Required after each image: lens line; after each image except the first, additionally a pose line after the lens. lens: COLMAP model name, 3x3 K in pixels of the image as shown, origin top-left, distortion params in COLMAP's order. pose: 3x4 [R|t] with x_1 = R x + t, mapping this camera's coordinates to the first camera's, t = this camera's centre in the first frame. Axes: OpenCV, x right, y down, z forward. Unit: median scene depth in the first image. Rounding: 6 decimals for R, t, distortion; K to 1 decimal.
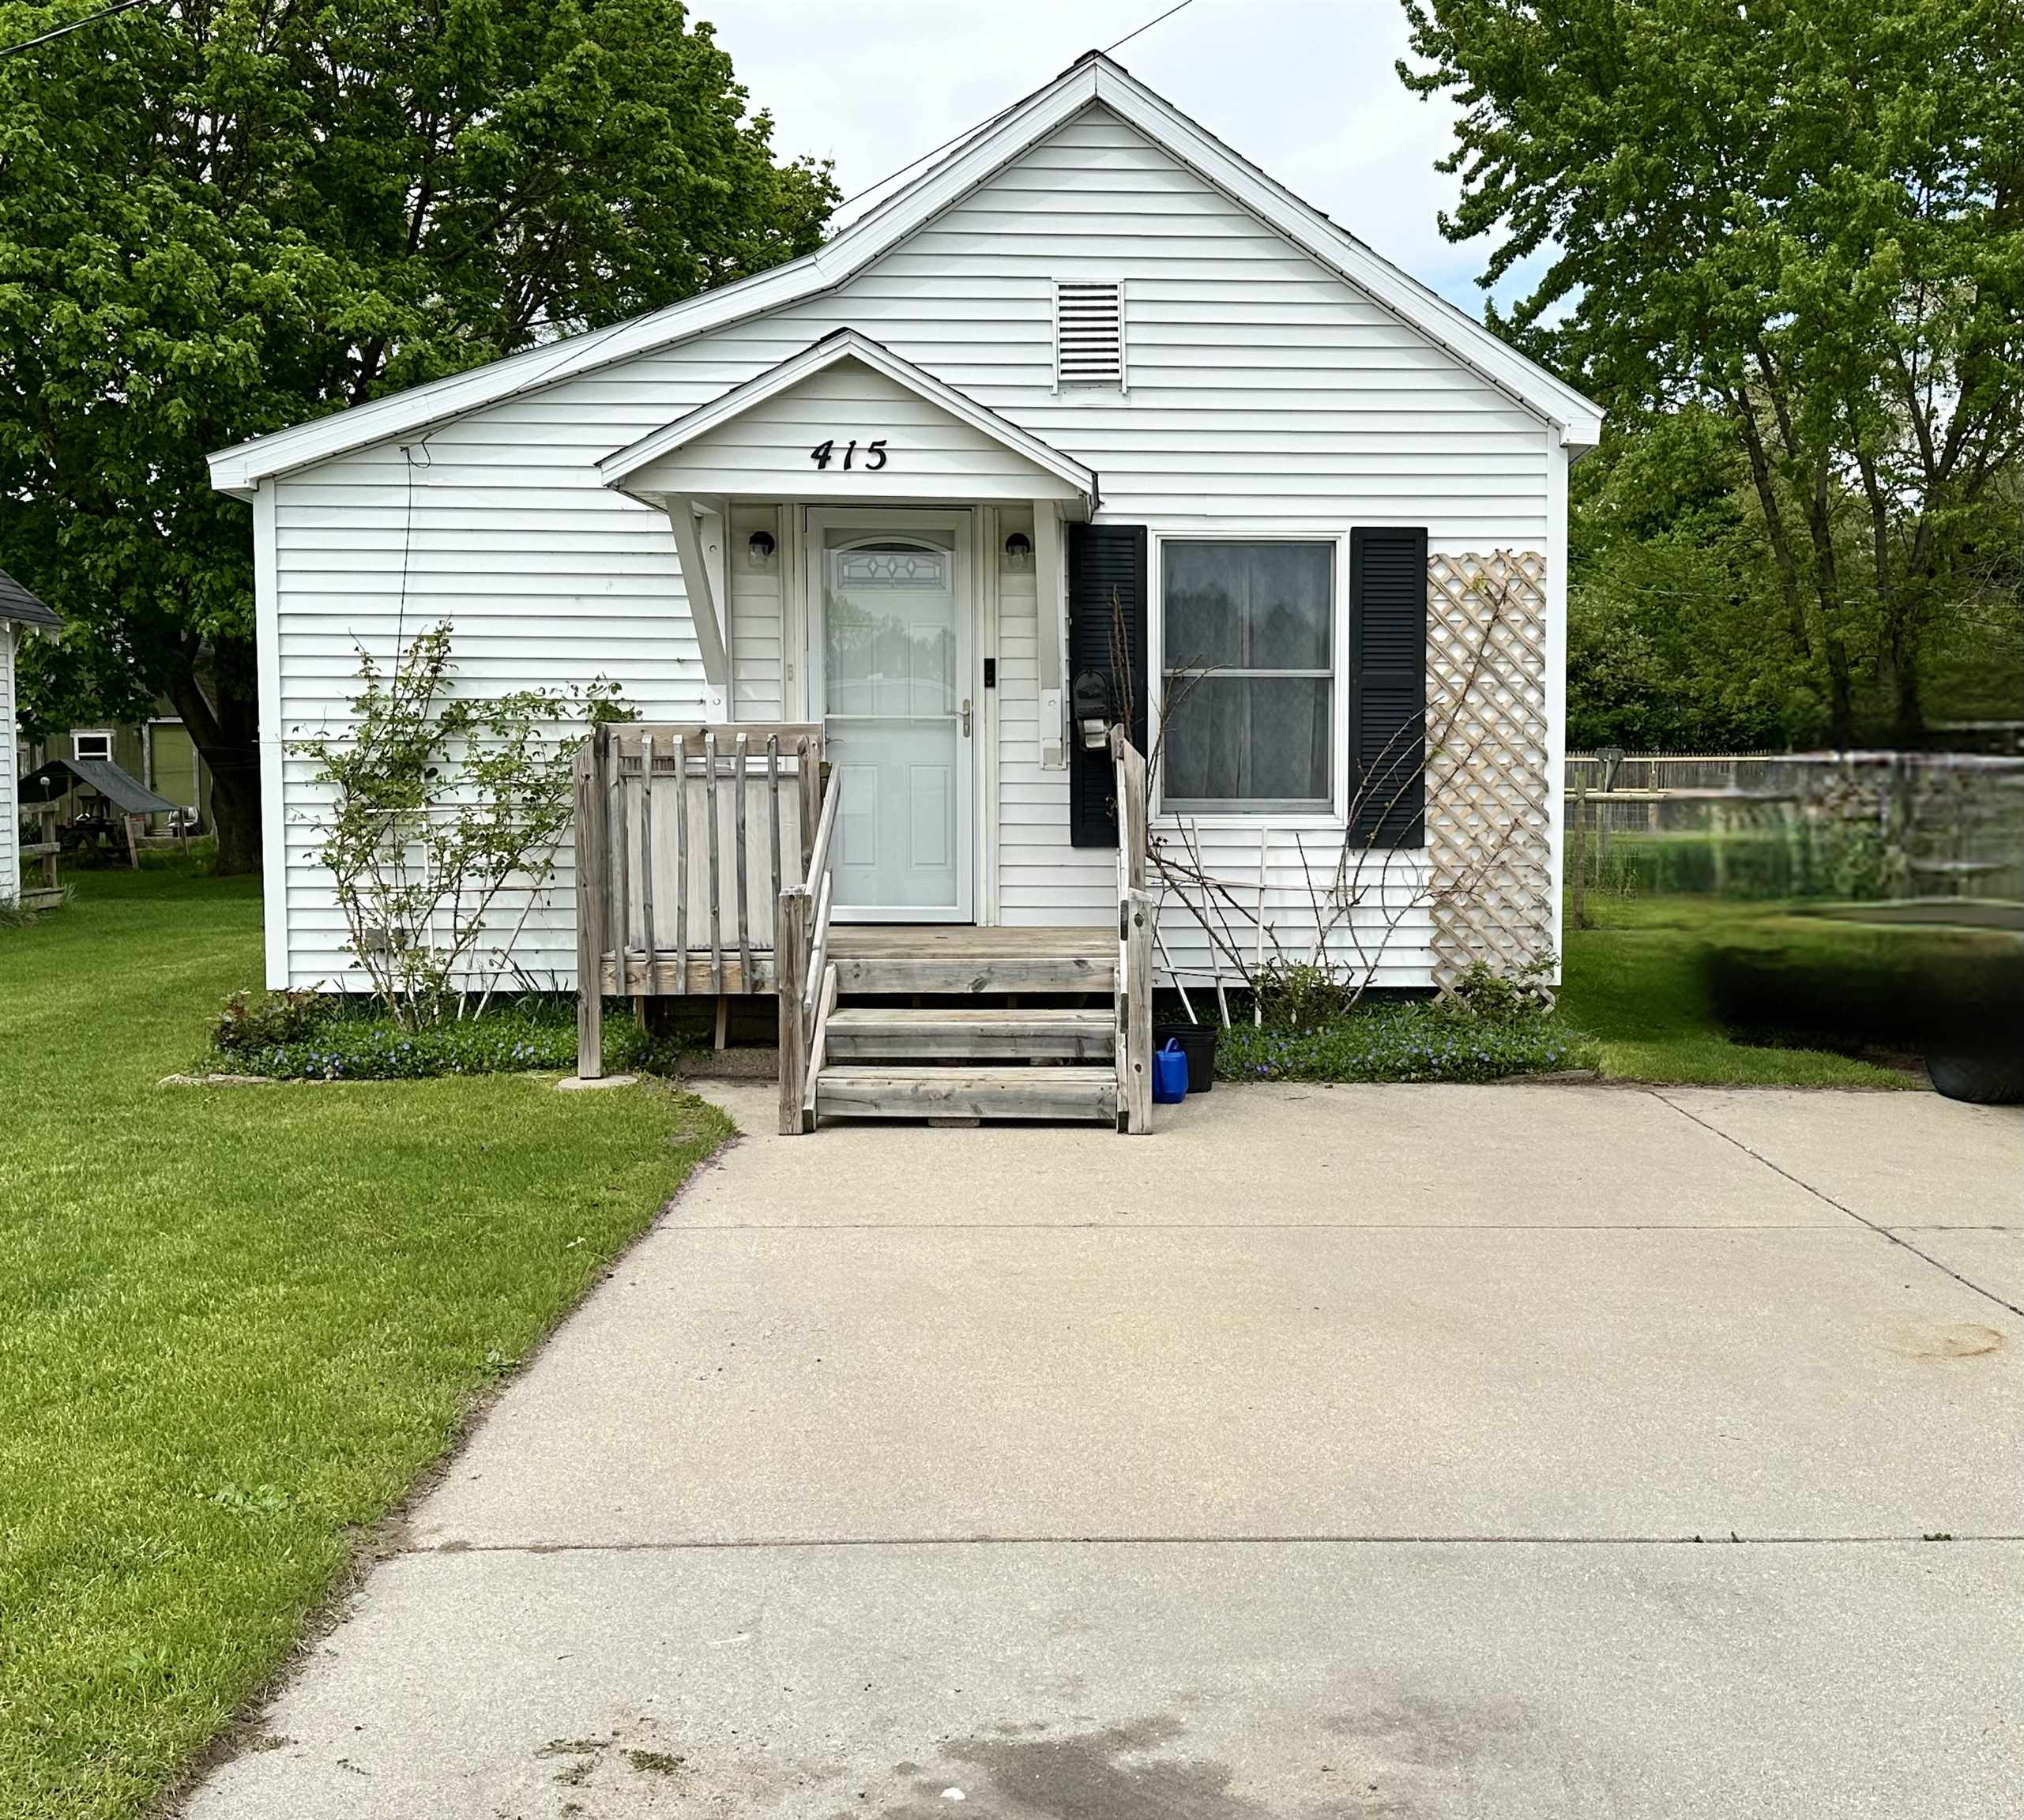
lens RADIAL K [[2164.8, 0, 1164.9], [0, 2164.8, 912.4], [0, 0, 1]] dist [0.174605, -0.349274]
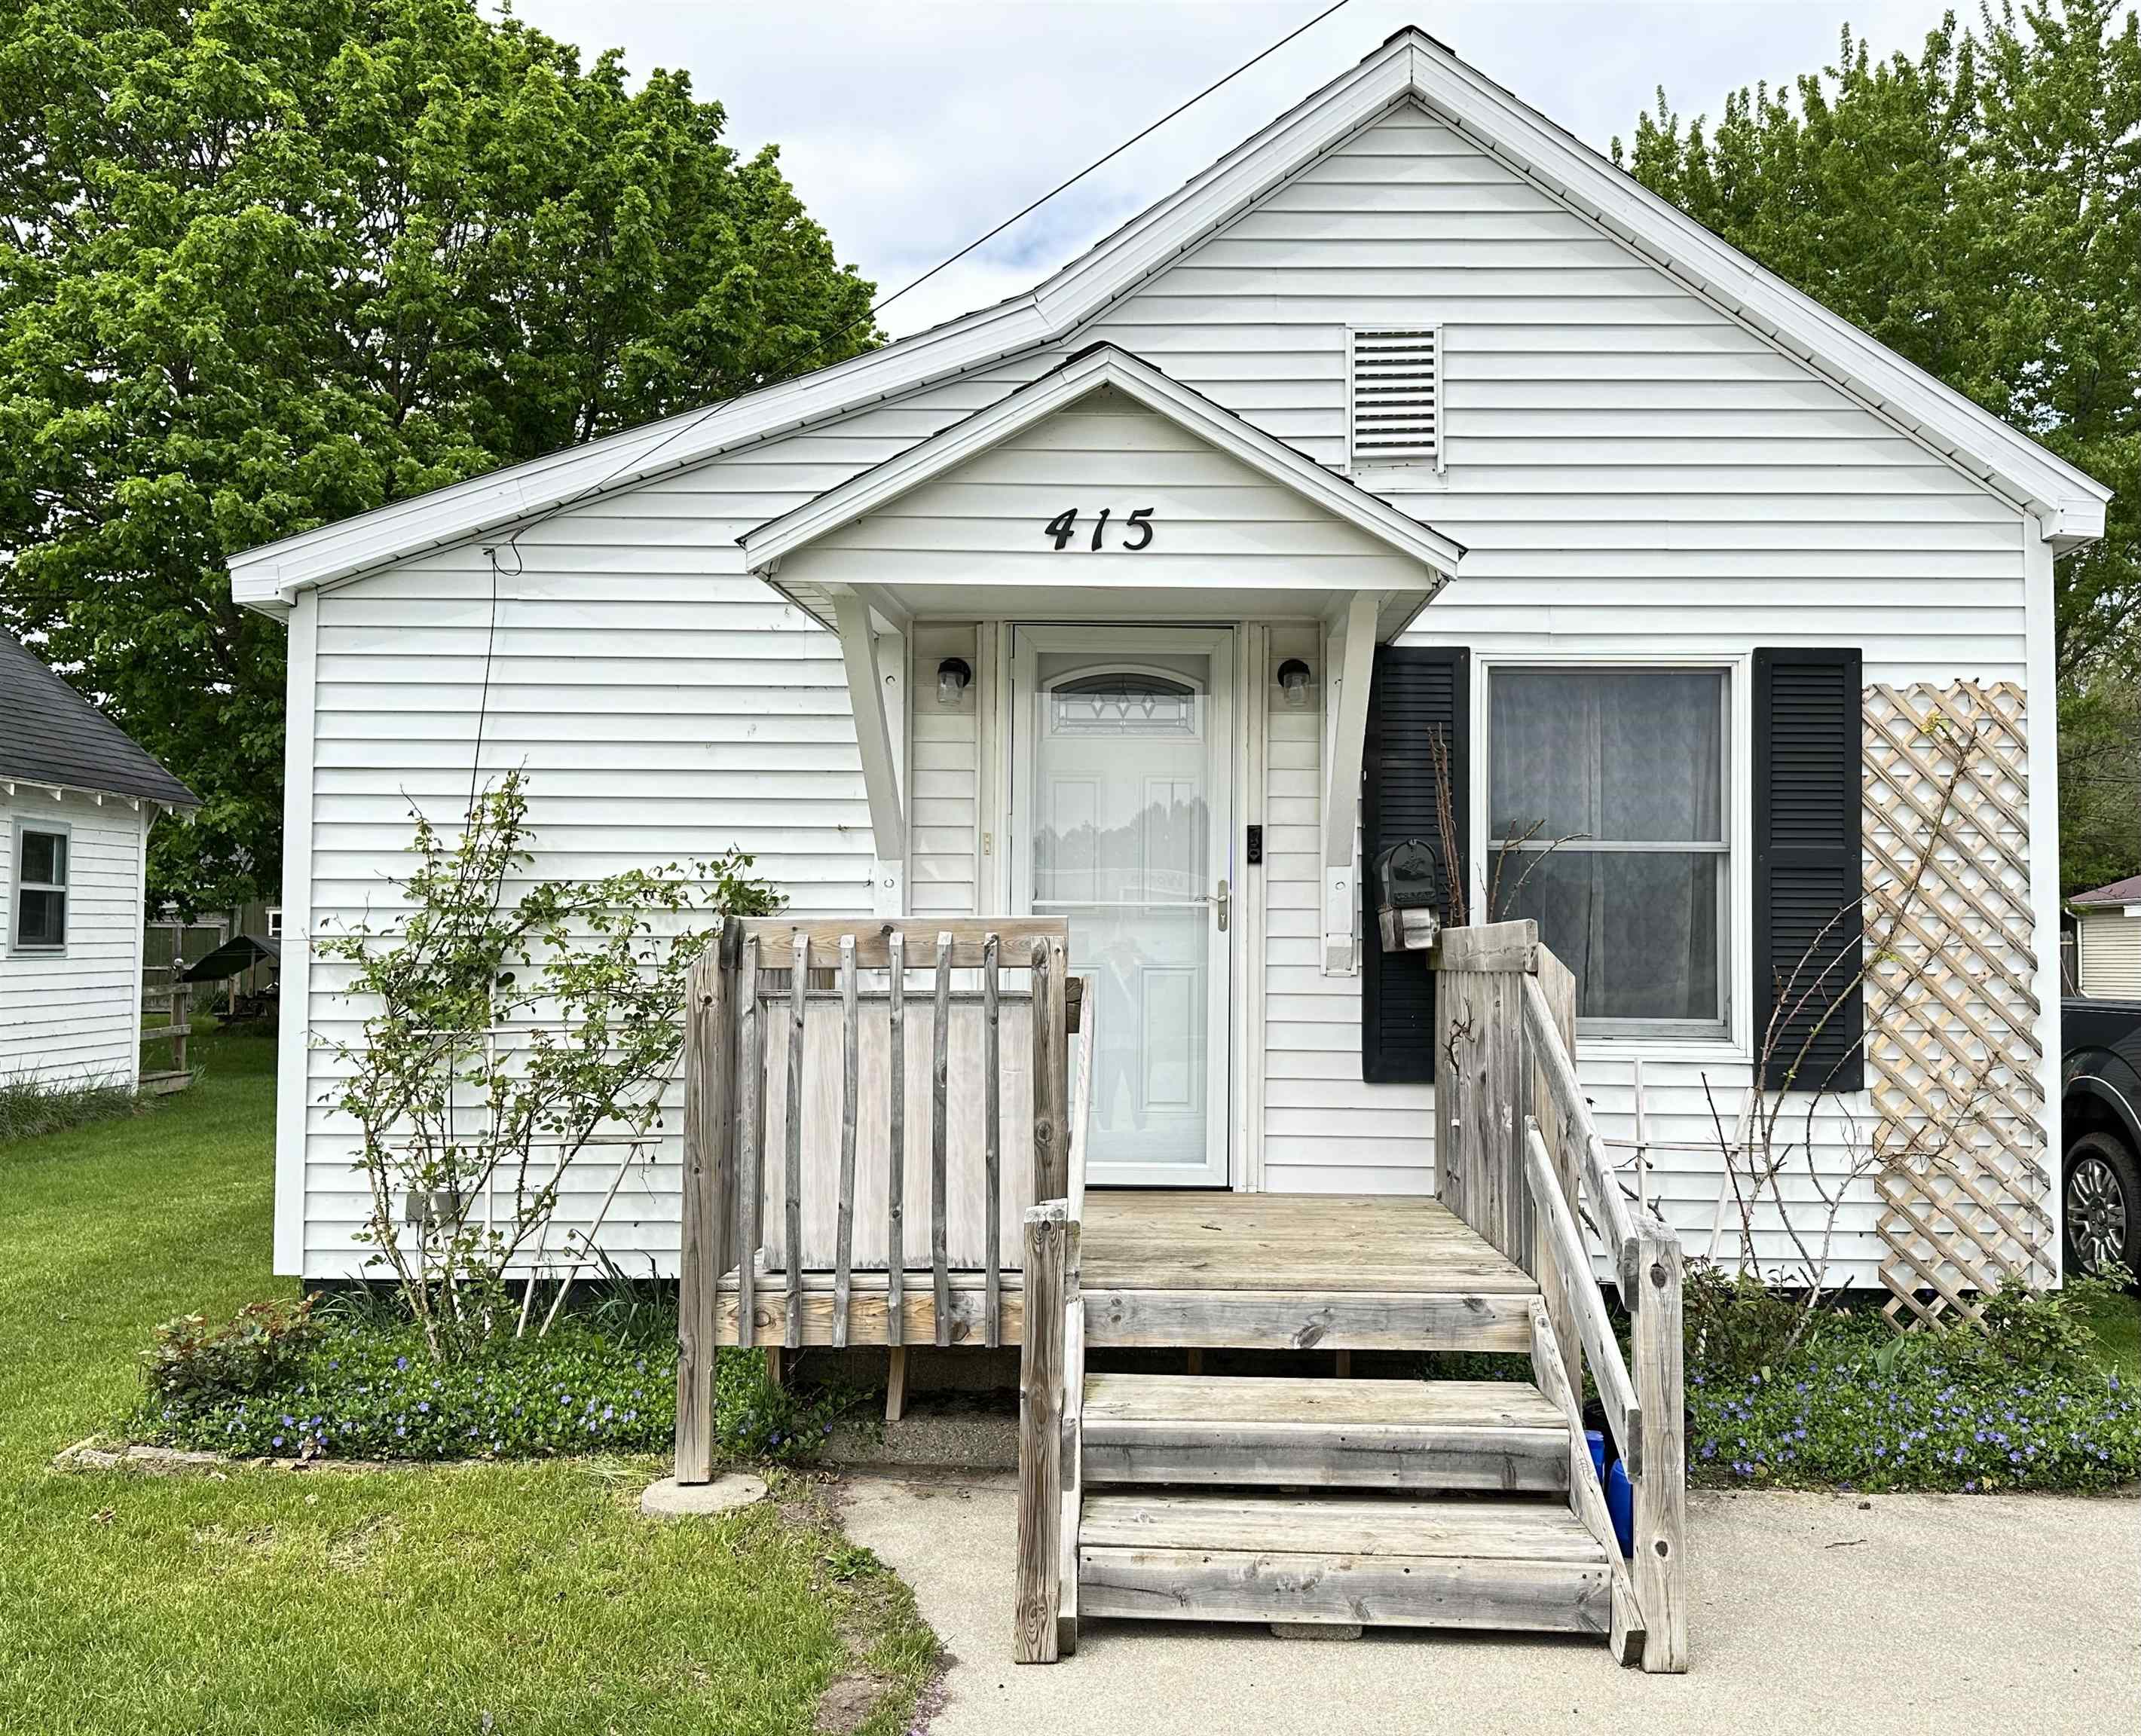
lens RADIAL K [[1915.5, 0, 1141.5], [0, 1915.5, 873.0], [0, 0, 1]] dist [0.169303, -0.360398]
pose [[0.998928, 0.004194, -0.046108, -0.090397], [-0.008840, 0.994843, -0.101039, -0.035197], [0.045446, 0.101338, 0.993814, 0.358502]]
